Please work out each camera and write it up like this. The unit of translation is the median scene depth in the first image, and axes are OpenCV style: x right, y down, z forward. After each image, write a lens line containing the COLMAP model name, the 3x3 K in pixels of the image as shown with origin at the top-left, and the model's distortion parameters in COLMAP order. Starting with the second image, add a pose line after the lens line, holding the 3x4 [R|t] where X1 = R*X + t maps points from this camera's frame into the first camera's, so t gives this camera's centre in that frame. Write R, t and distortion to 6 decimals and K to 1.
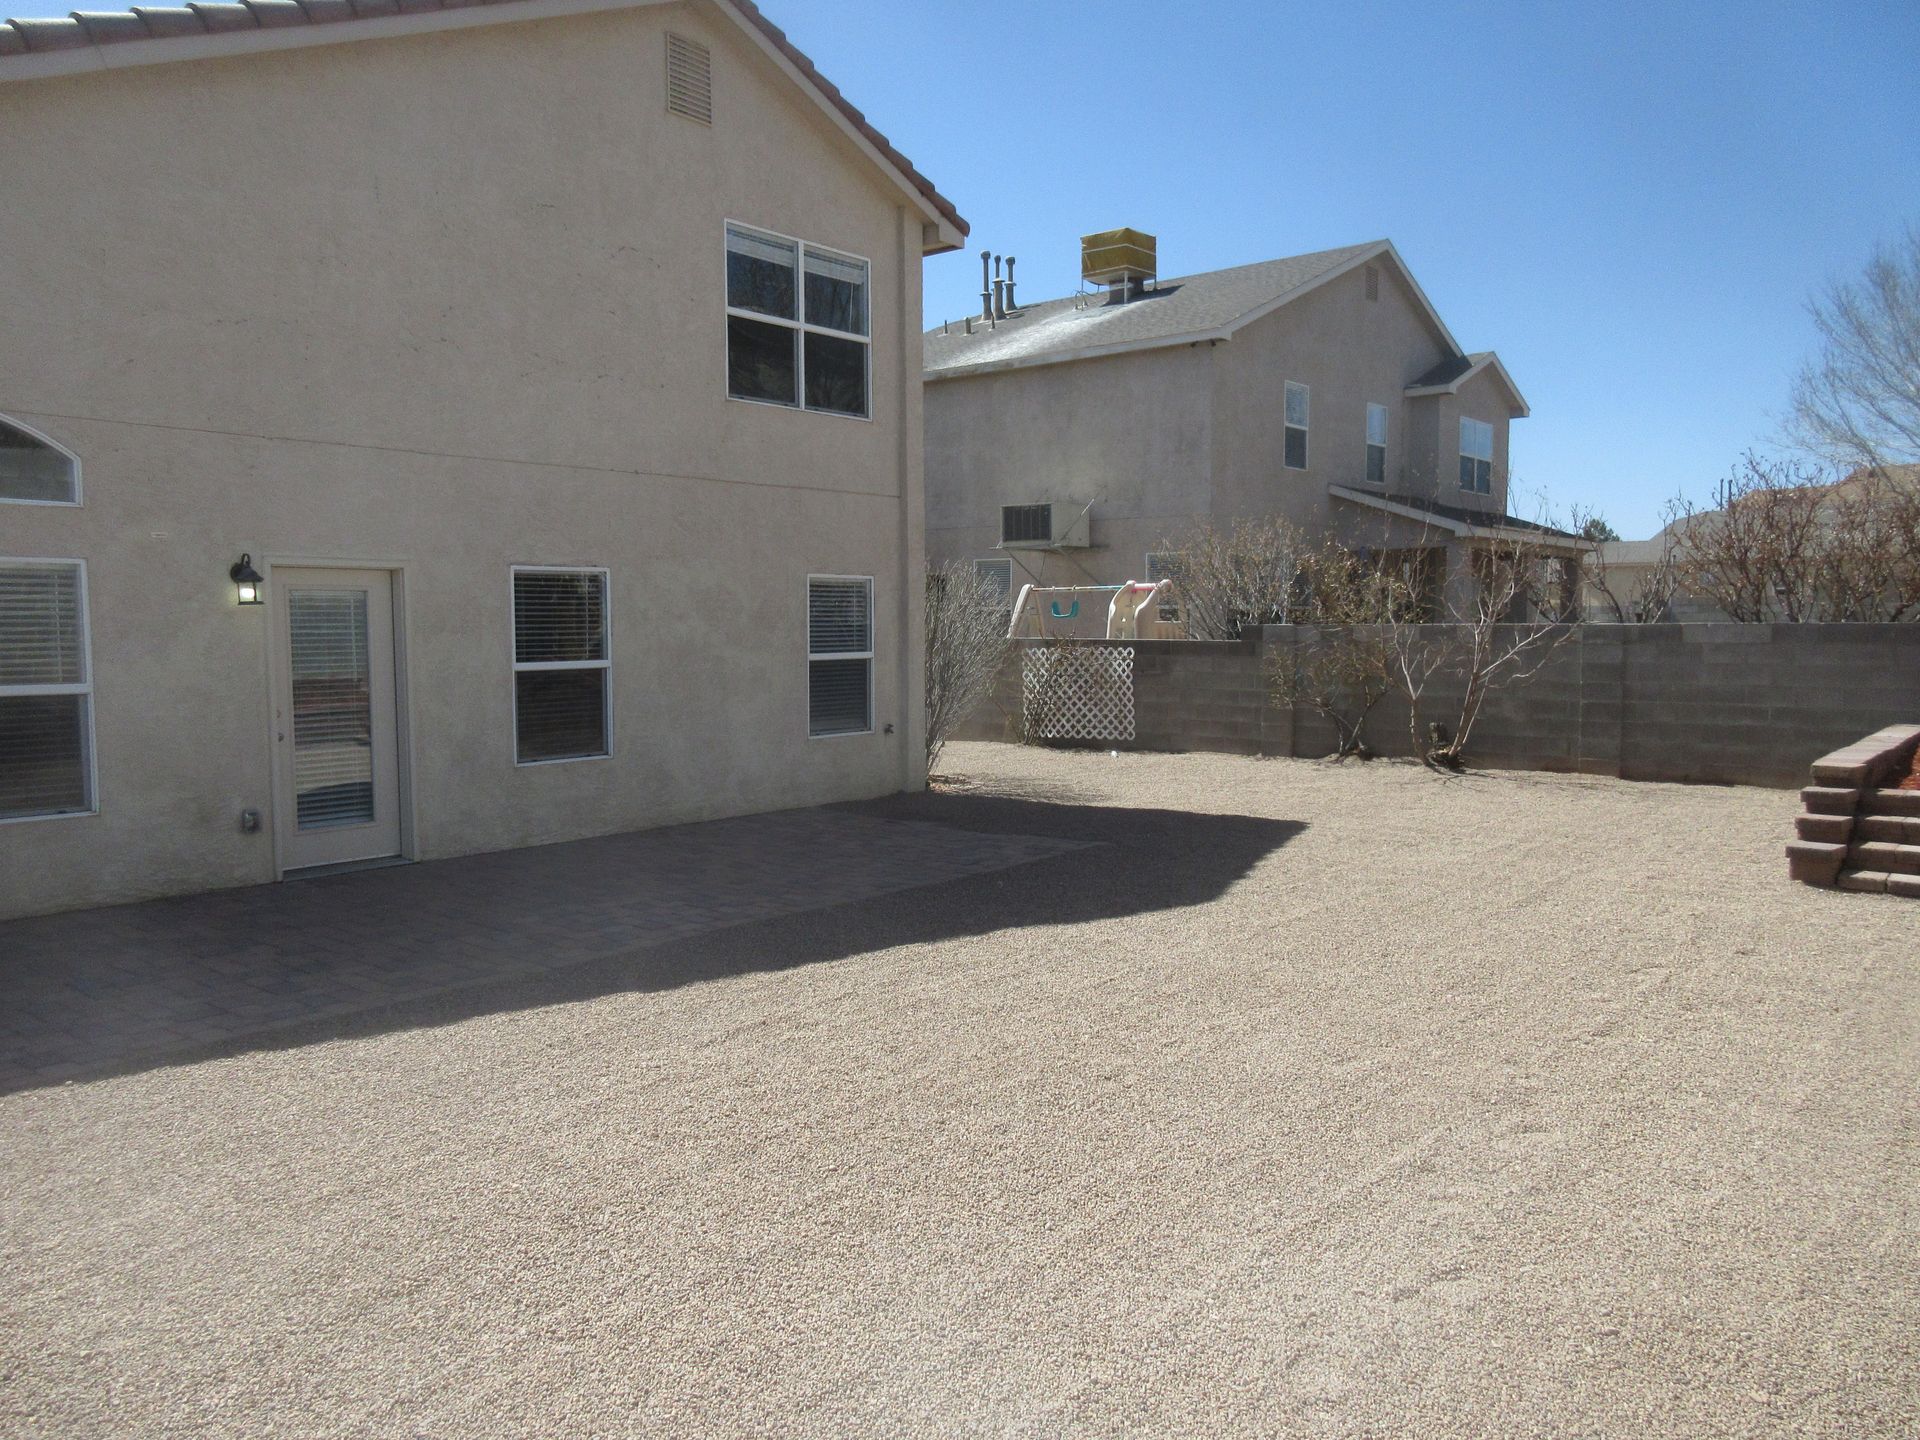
lens RADIAL K [[1433.5, 0, 954.6], [0, 1433.5, 724.0], [0, 0, 1]] dist [0.010413, 0.001006]
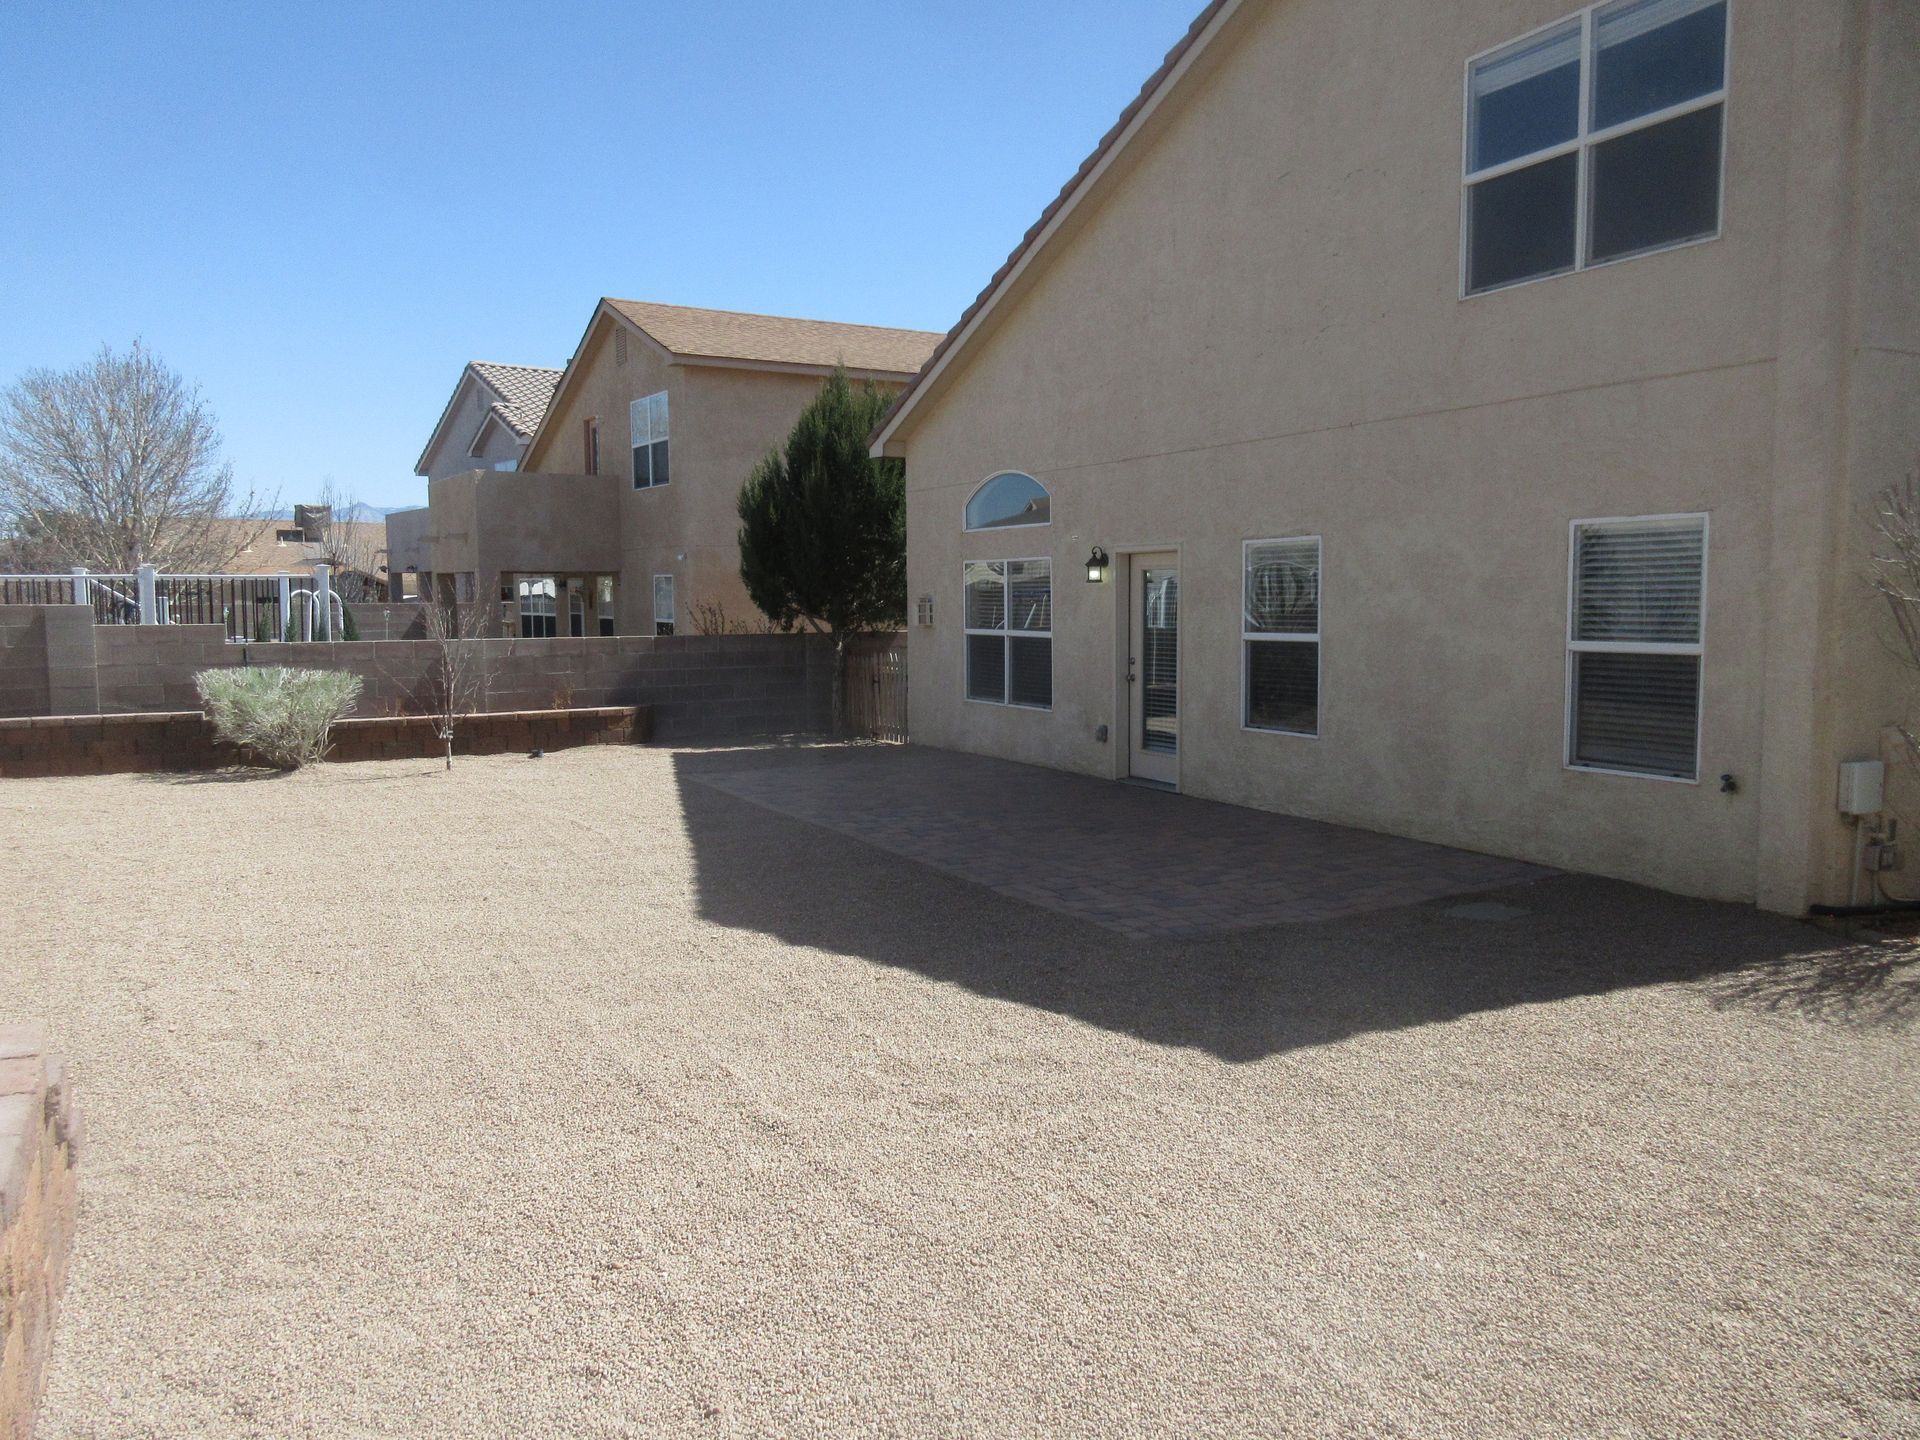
lens RADIAL K [[1433.5, 0, 977.8], [0, 1433.5, 735.1], [0, 0, 1]] dist [0.010413, 0.001006]
pose [[-0.372783, 0.092813, -0.923265, 0.609698], [-0.061577, 0.990318, 0.124416, -0.070326], [0.925873, 0.103232, -0.363458, 0.976643]]
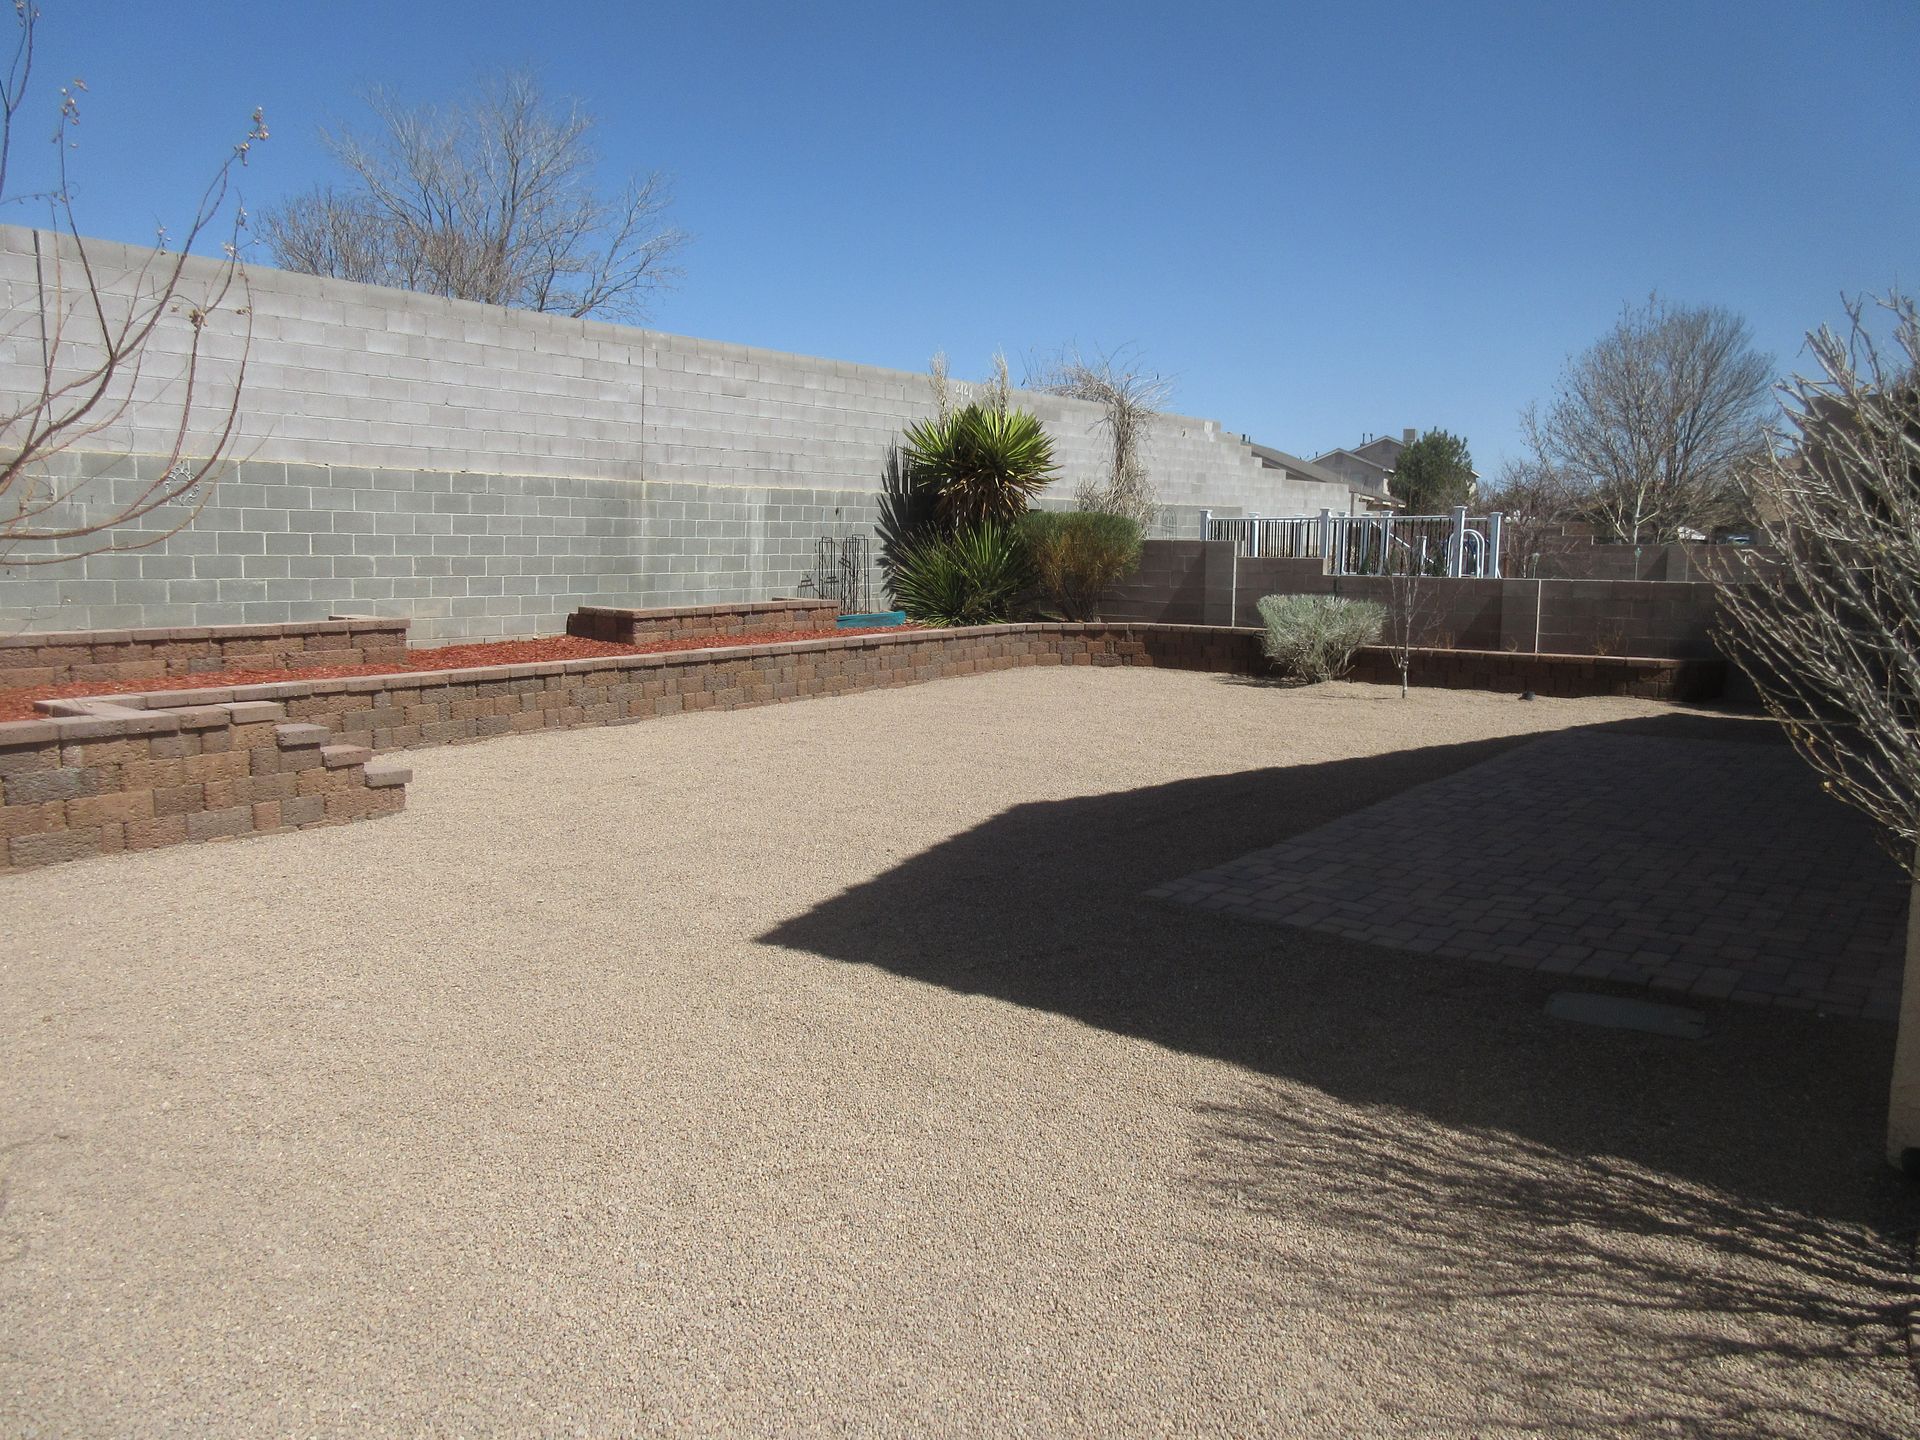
lens RADIAL K [[1433.5, 0, 946.7], [0, 1433.5, 724.4], [0, 0, 1]] dist [0.010413, 0.001006]
pose [[-0.999520, -0.000157, -0.030995, 0.177709], [-0.006365, 0.979719, 0.200273, -0.093787], [0.030335, 0.200375, -0.979250, 1.339289]]
